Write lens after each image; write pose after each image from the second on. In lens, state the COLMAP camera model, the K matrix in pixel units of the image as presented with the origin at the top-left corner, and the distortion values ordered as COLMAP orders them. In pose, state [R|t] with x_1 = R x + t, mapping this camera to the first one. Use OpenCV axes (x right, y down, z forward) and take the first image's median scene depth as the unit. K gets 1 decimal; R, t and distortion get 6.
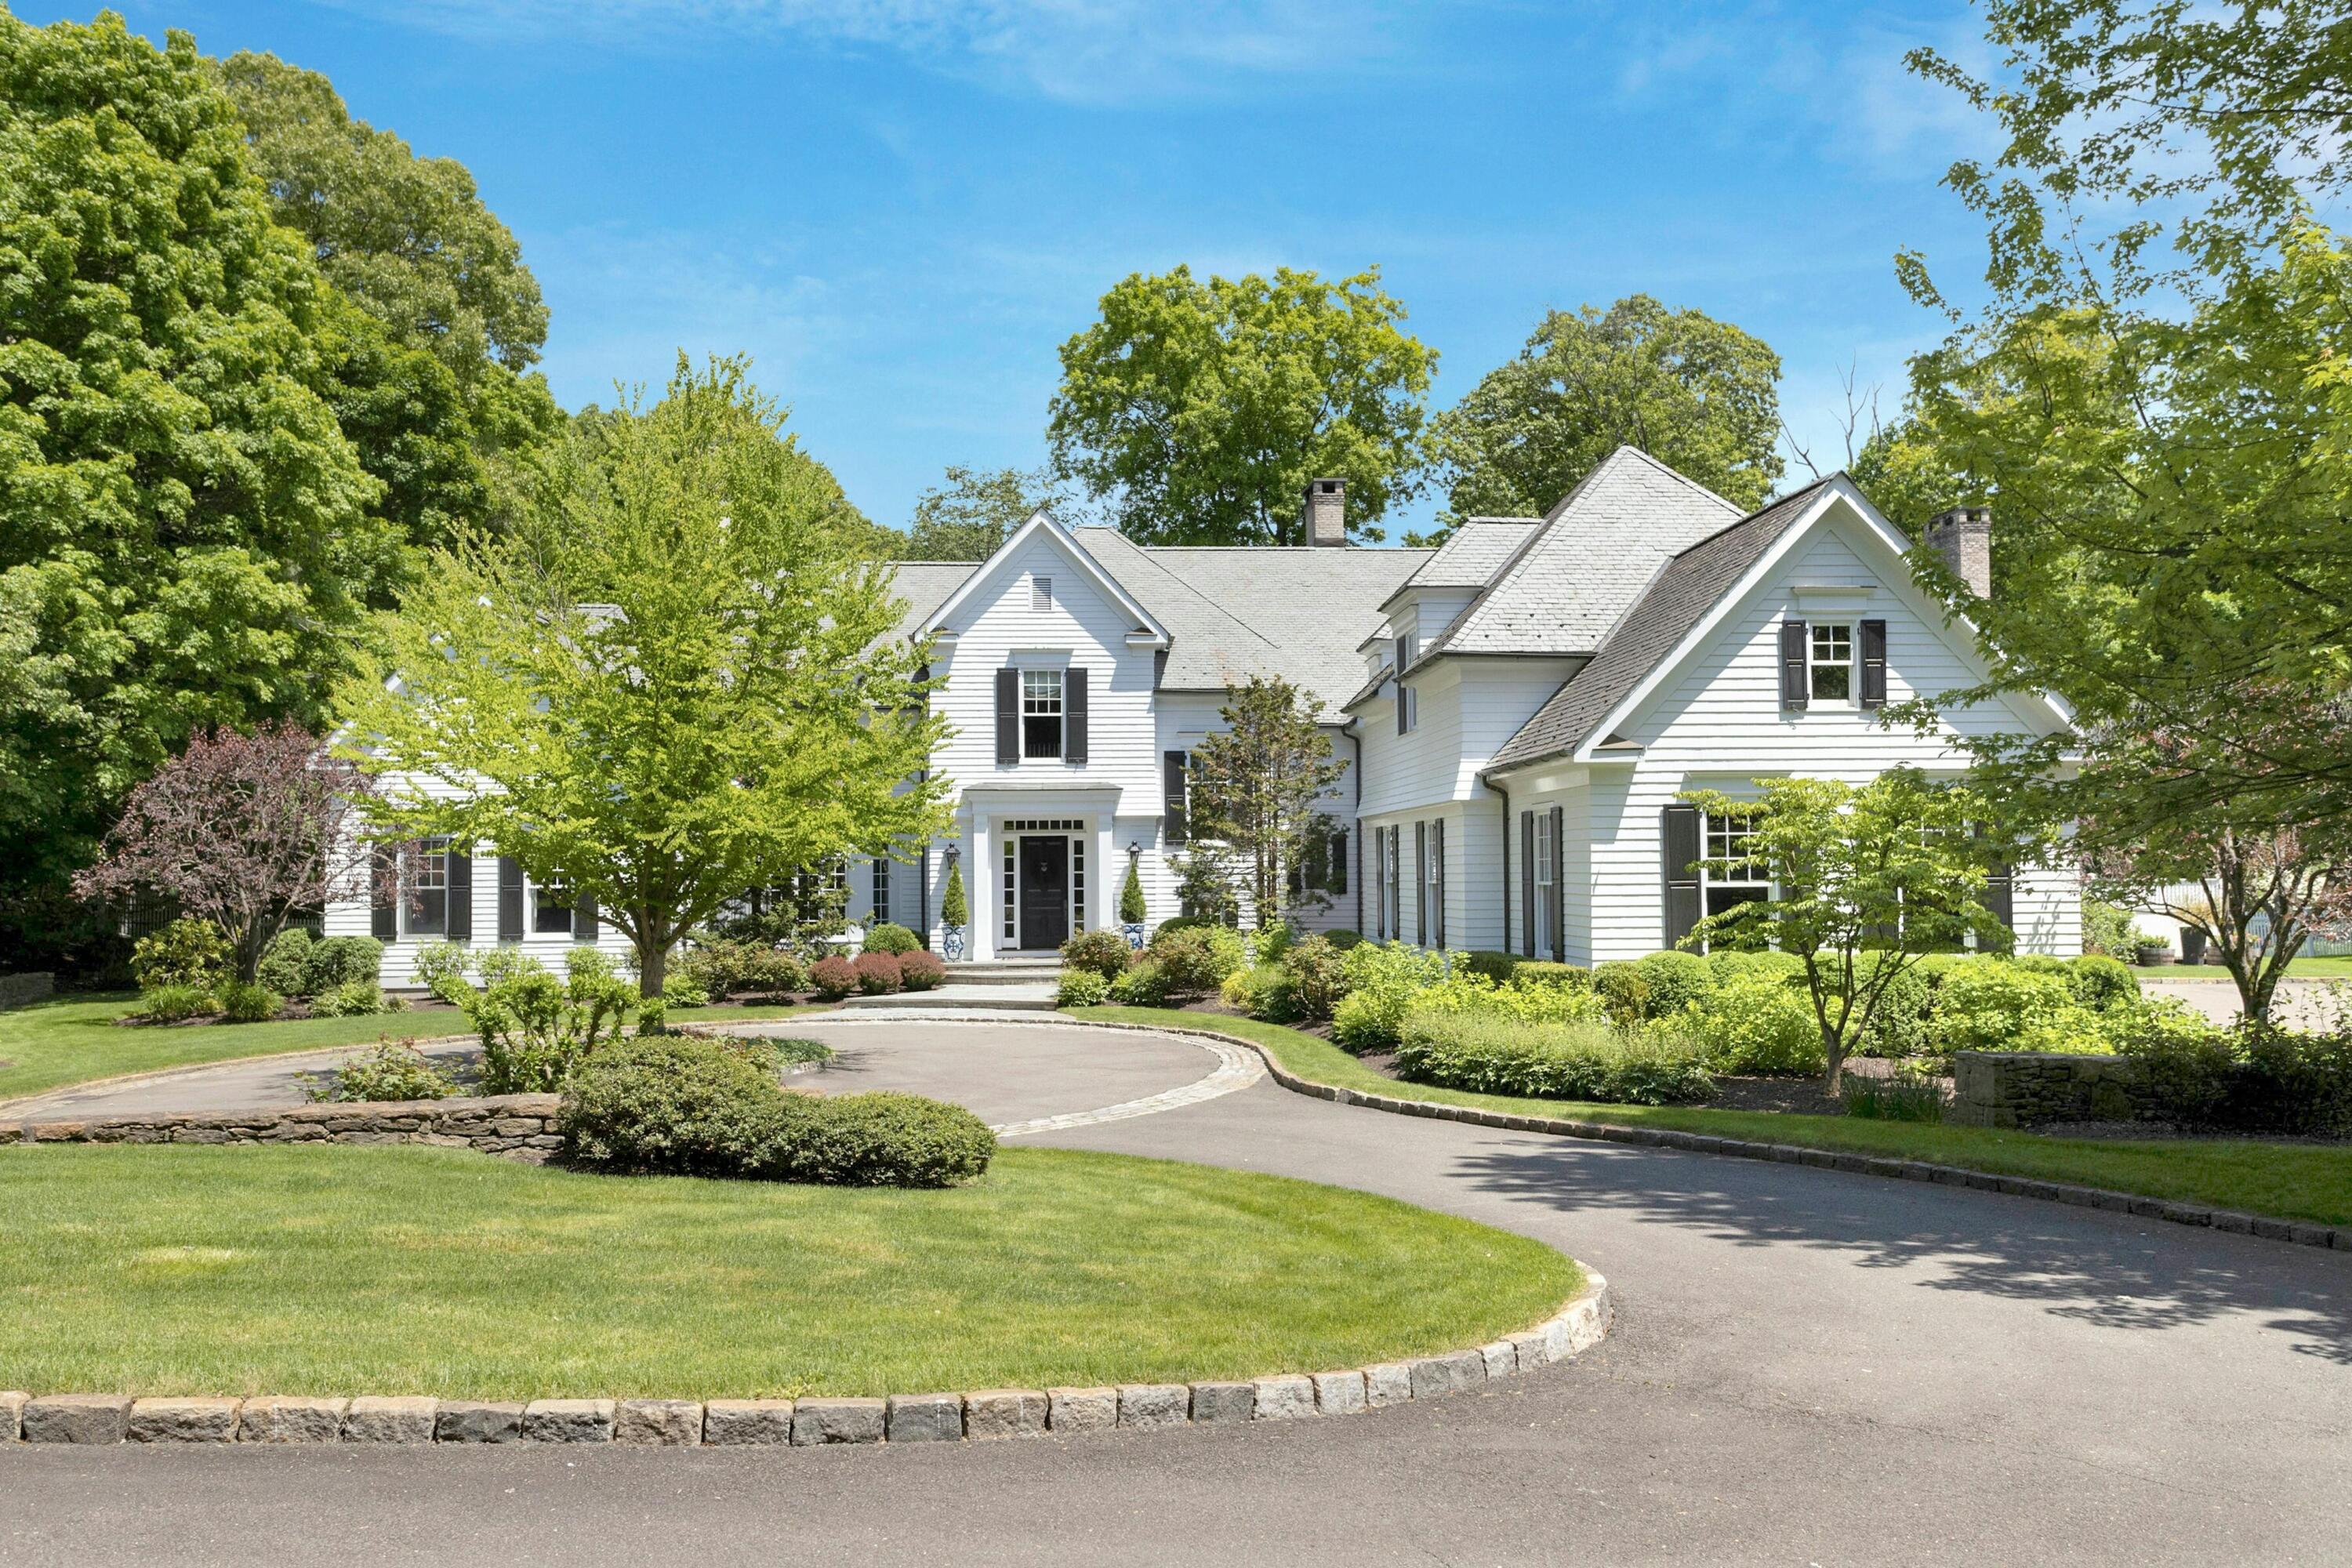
lens RADIAL K [[1895.4, 0, 1156.5], [0, 1895.4, 746.2], [0, 0, 1]] dist [0.007316, 0.003001]
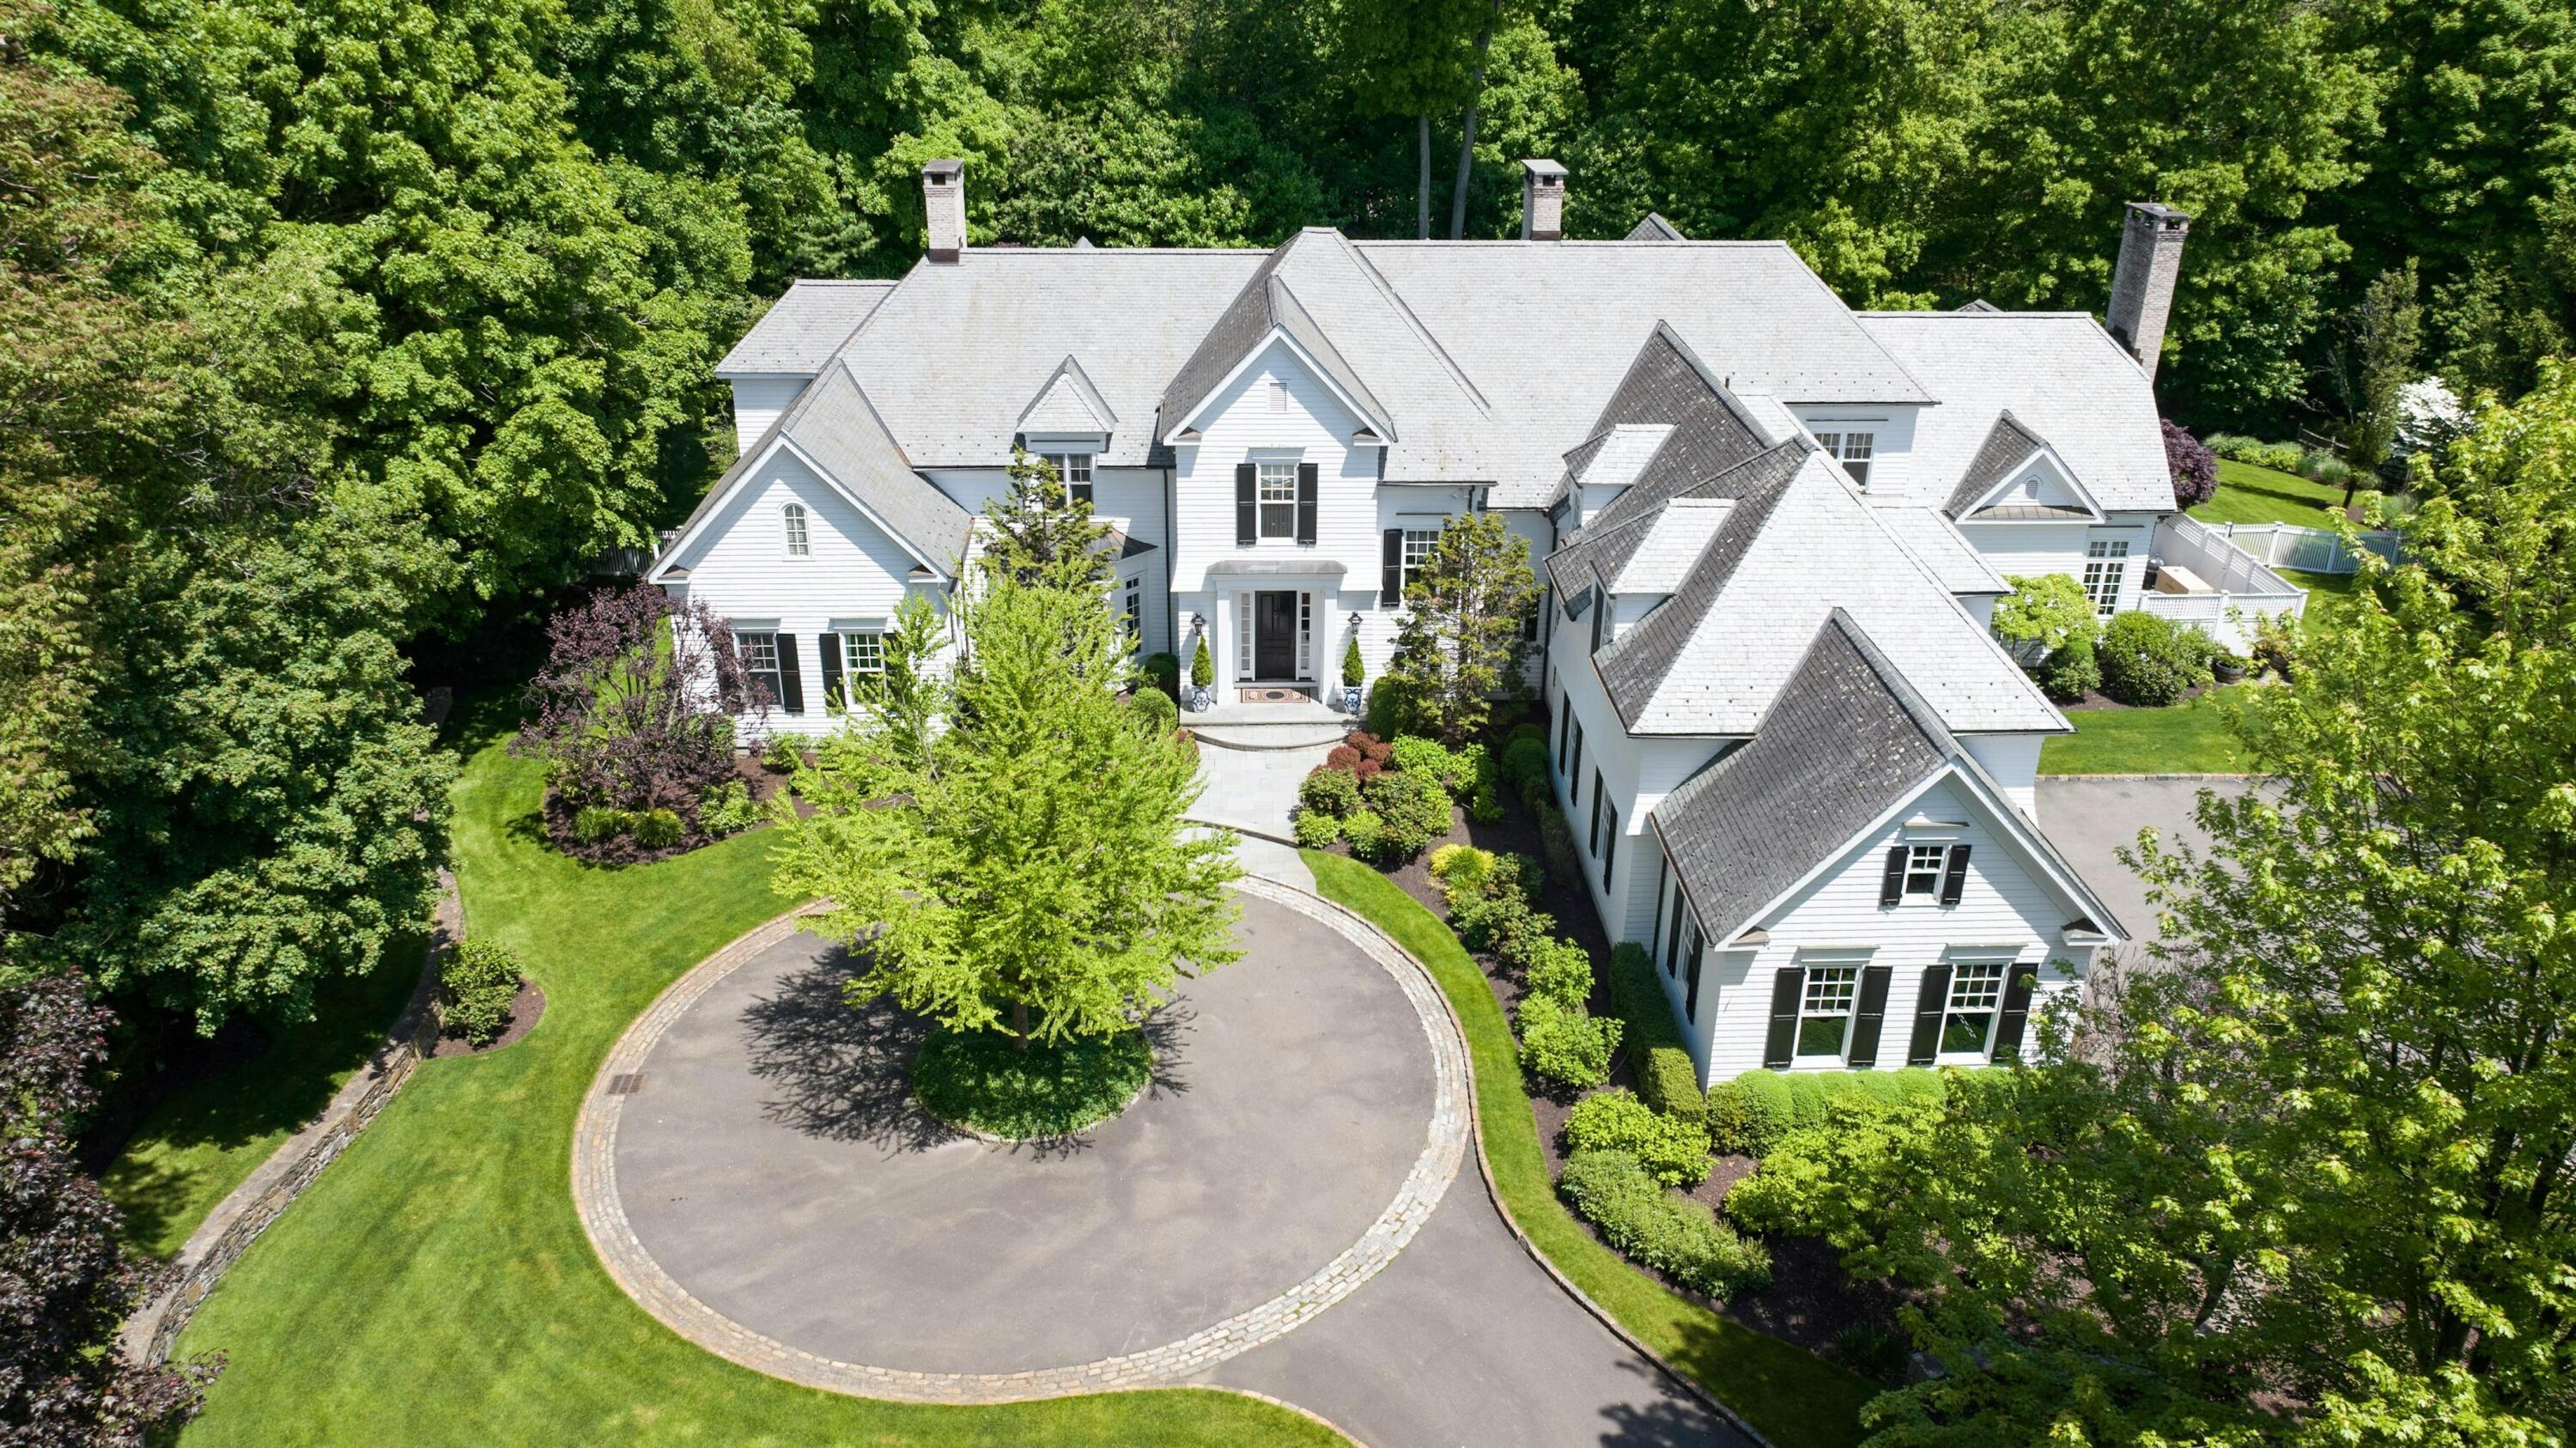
lens RADIAL K [[1932.1, 0, 1288.0], [0, 1932.1, 724.0], [0, 0, 1]] dist [-0.002805, -0.001462]
pose [[0.999720, 0.021398, -0.010124, -0.039471], [-0.013987, 0.878998, 0.476620, -0.447664], [0.019098, -0.476345, 0.879051, -0.069451]]
